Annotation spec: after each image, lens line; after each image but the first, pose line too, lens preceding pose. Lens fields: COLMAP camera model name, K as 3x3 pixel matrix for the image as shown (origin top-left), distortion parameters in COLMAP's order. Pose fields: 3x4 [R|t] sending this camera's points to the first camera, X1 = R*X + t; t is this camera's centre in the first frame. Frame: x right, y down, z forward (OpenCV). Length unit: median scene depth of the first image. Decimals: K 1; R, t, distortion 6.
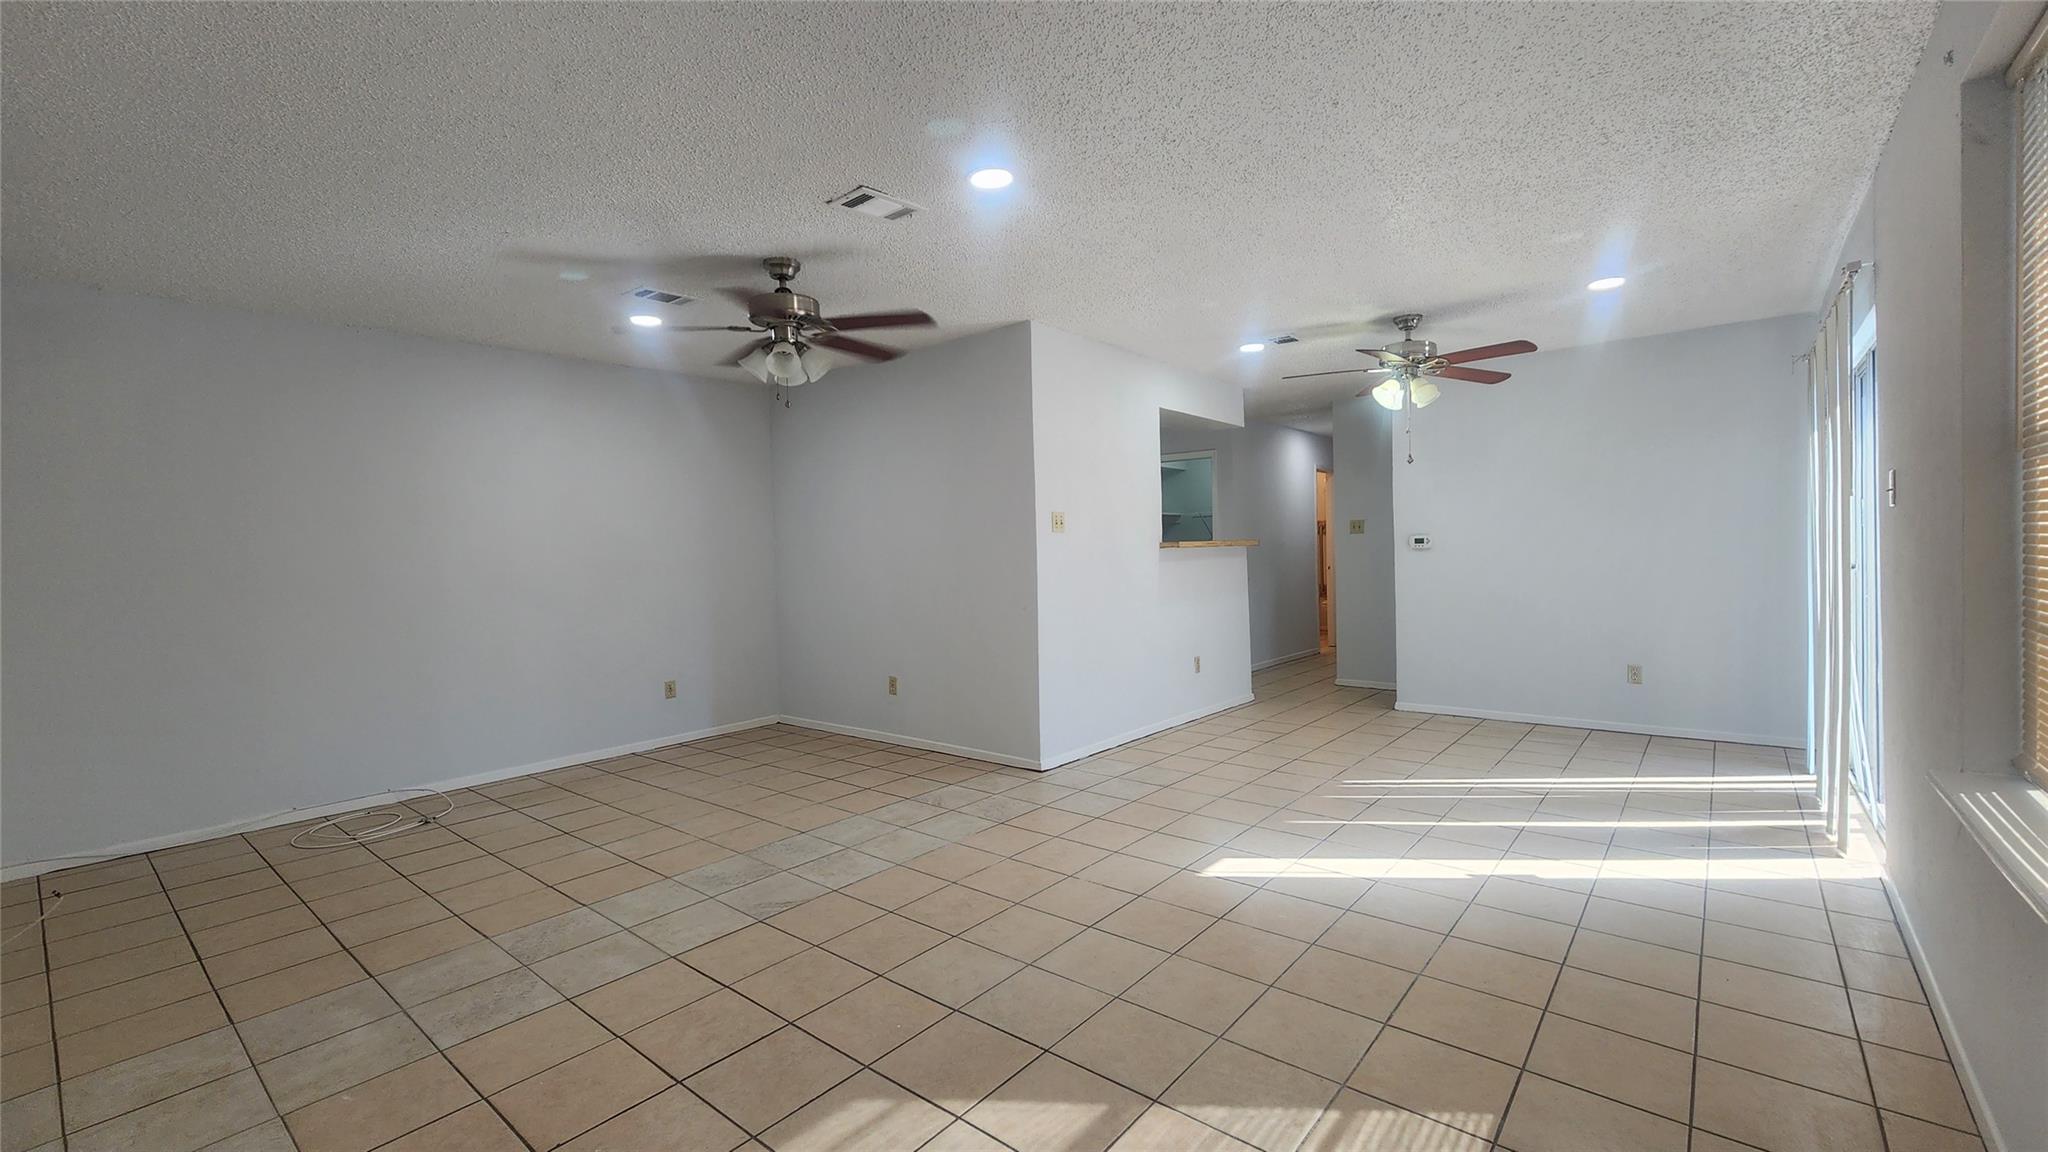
lens RADIAL K [[845.8, 0, 1018.8], [0, 845.8, 564.6], [0, 0, 1]] dist [-0.003525, 0.001137]
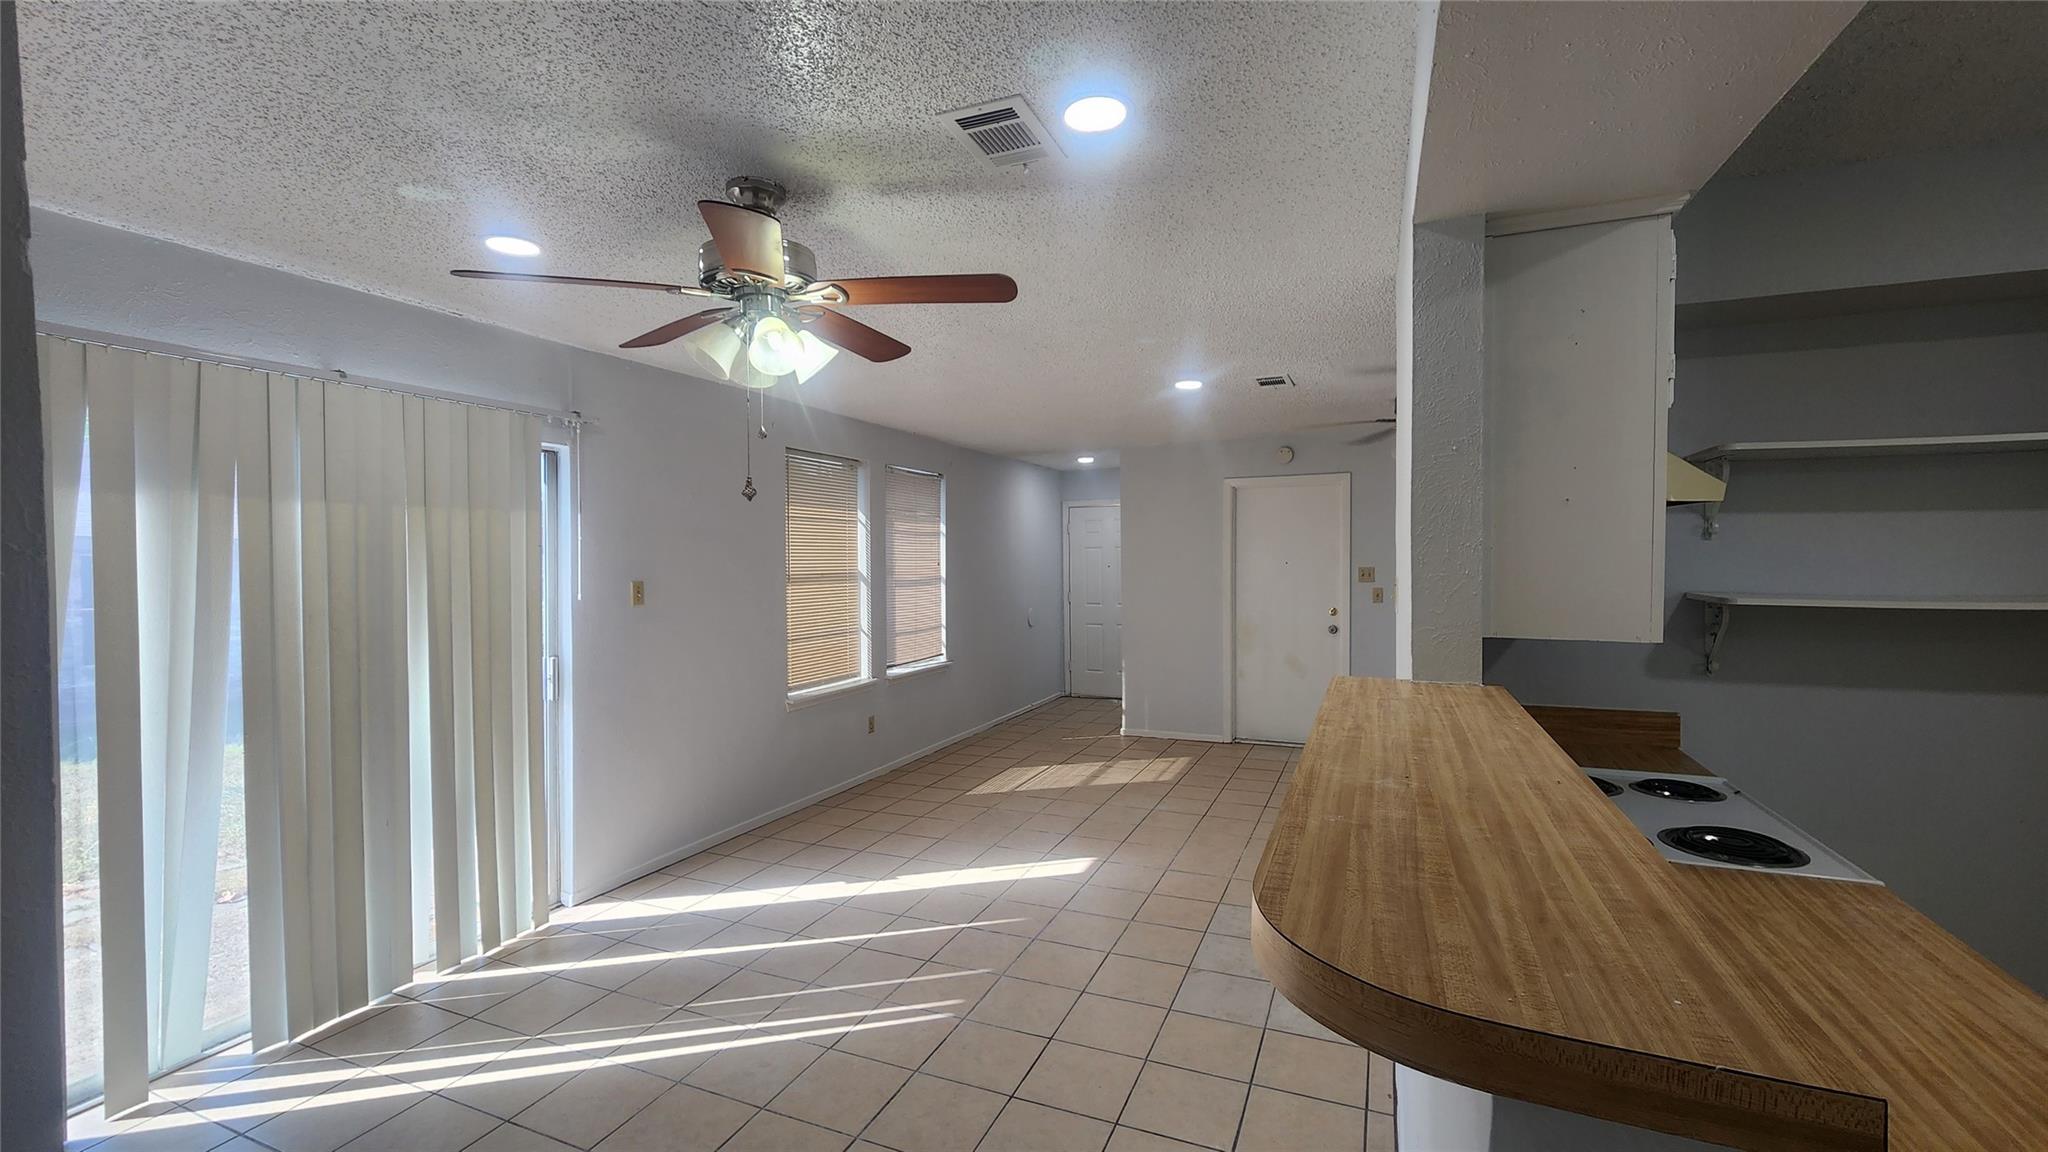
lens RADIAL K [[845.8, 0, 1025.1], [0, 845.8, 576.3], [0, 0, 1]] dist [-0.003525, 0.001137]
pose [[-0.958334, 0.036507, -0.283306, 0.682240], [0.024894, 0.998700, 0.044484, -0.145850], [0.284562, 0.035578, -0.957997, 2.247286]]
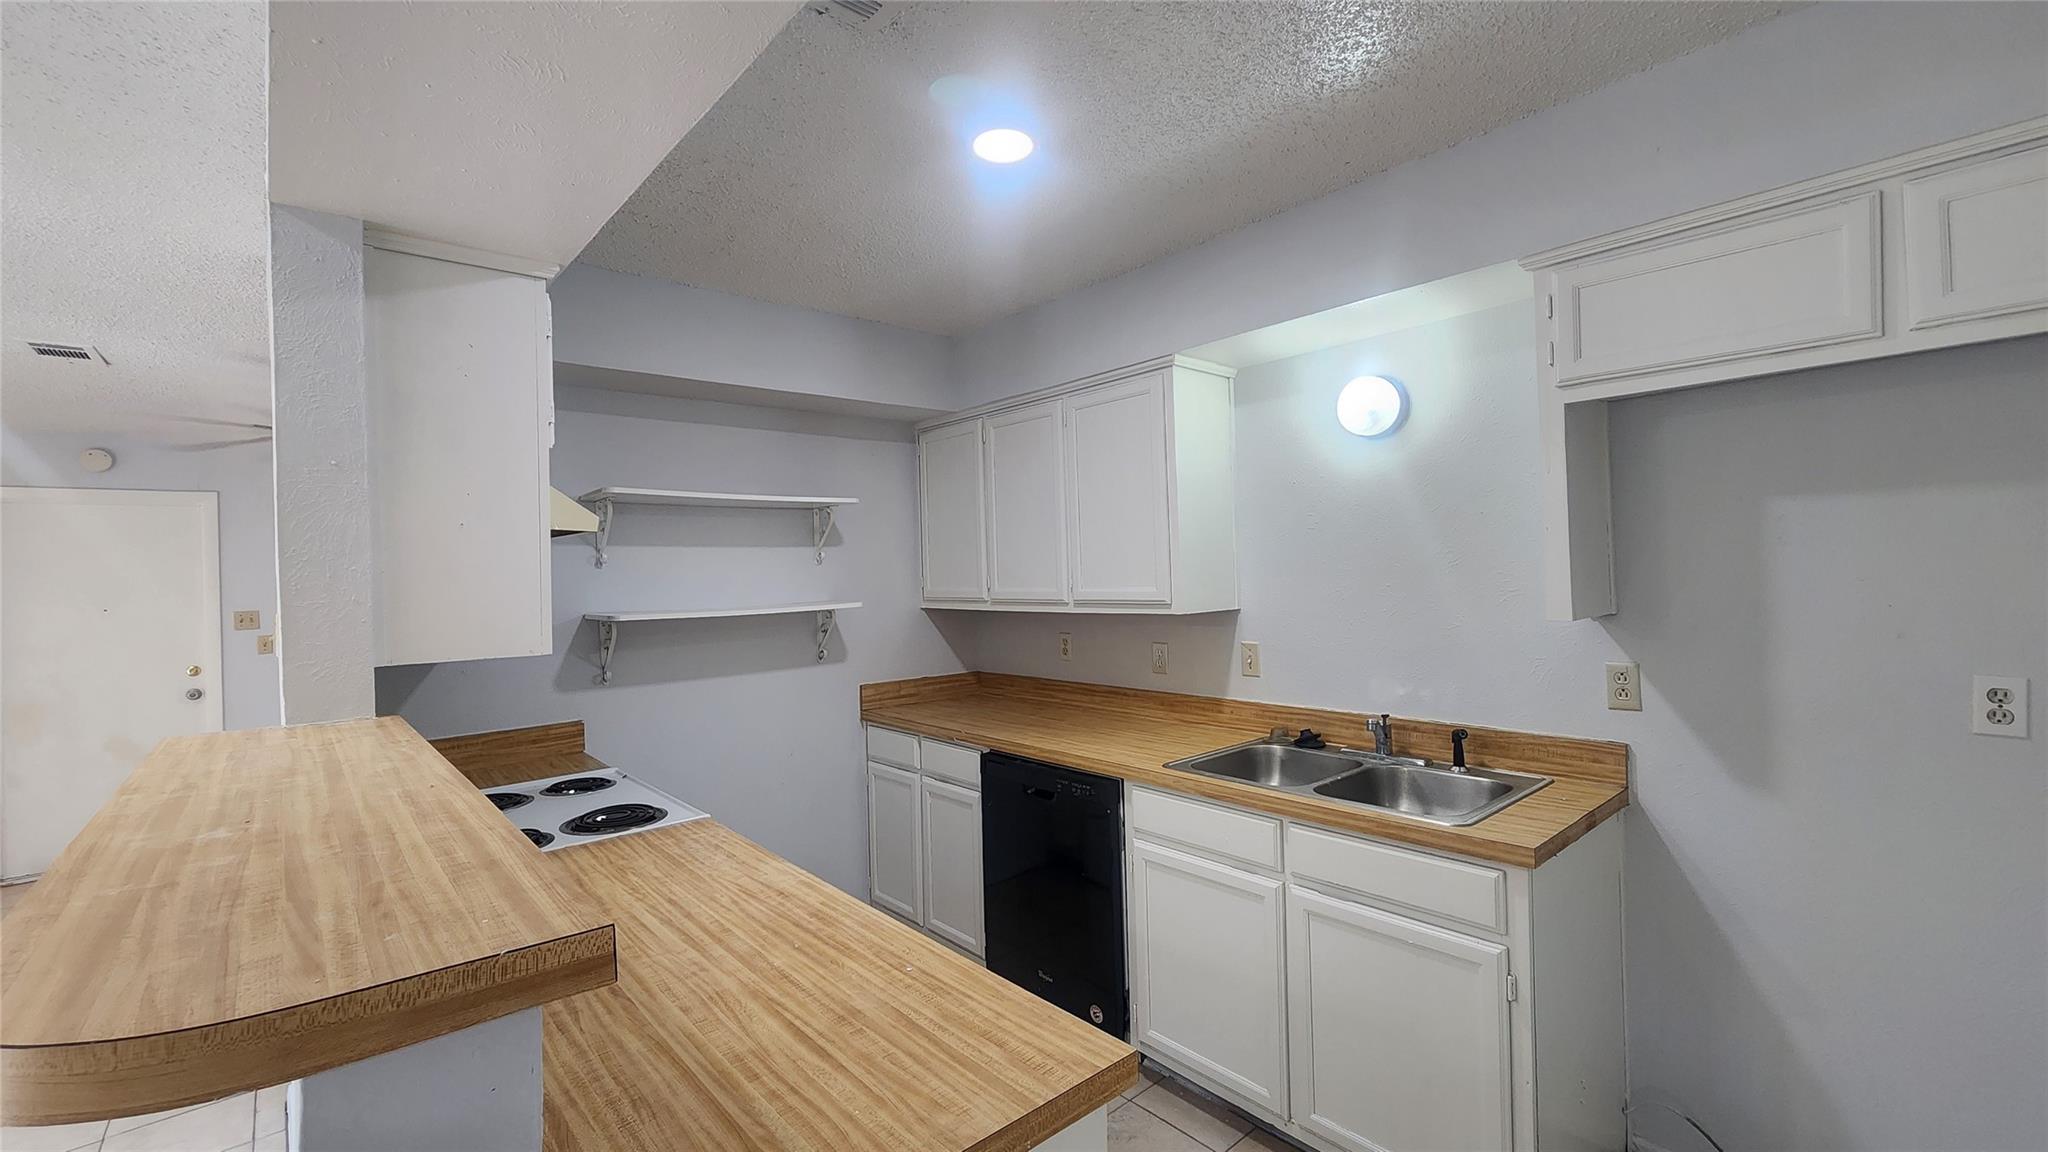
lens RADIAL K [[845.8, 0, 1028.0], [0, 845.8, 573.7], [0, 0, 1]] dist [-0.003525, 0.001137]
pose [[-0.157193, 0.026468, -0.987213, 0.686923], [0.020045, 0.999520, 0.023607, -0.135347], [0.987364, -0.016077, -0.157648, 2.281776]]
